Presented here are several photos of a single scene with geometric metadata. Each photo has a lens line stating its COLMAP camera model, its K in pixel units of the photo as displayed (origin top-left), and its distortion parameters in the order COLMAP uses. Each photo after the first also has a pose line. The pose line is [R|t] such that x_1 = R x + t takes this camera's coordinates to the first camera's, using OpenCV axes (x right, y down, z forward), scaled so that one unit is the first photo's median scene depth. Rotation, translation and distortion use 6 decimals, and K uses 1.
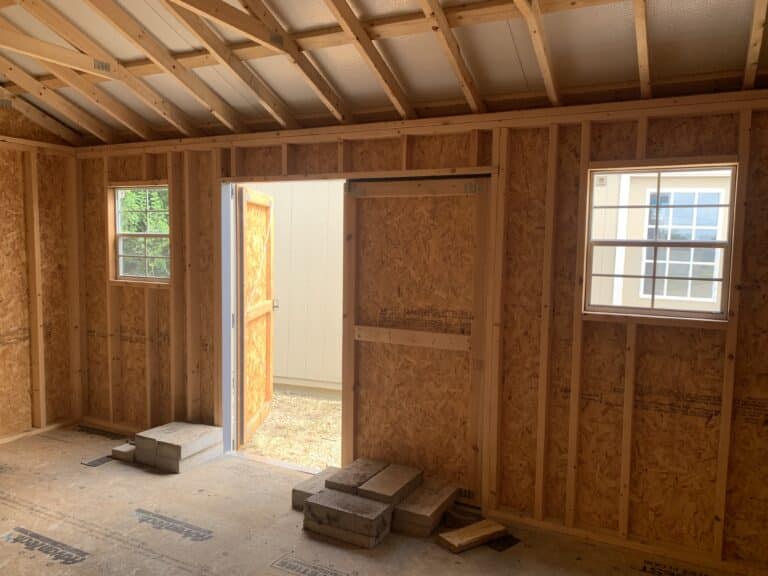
lens RADIAL K [[585.5, 0, 384.6], [0, 585.5, 287.0], [0, 0, 1]] dist [0.021769, -0.001141]
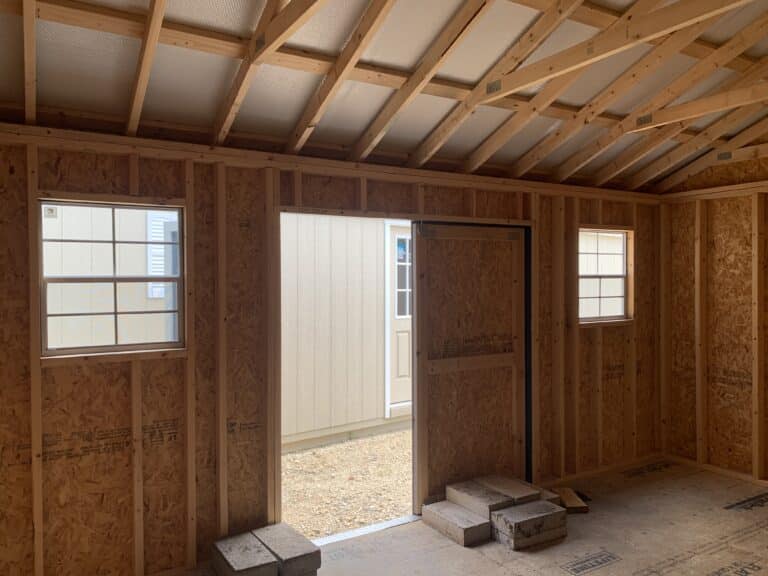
lens RADIAL K [[585.5, 0, 406.2], [0, 585.5, 283.9], [0, 0, 1]] dist [0.021769, -0.001141]
pose [[0.530853, -0.028648, 0.846979, -0.960030], [0.083032, 0.996378, -0.018339, -0.054737], [-0.843386, 0.080062, 0.531309, 0.480219]]
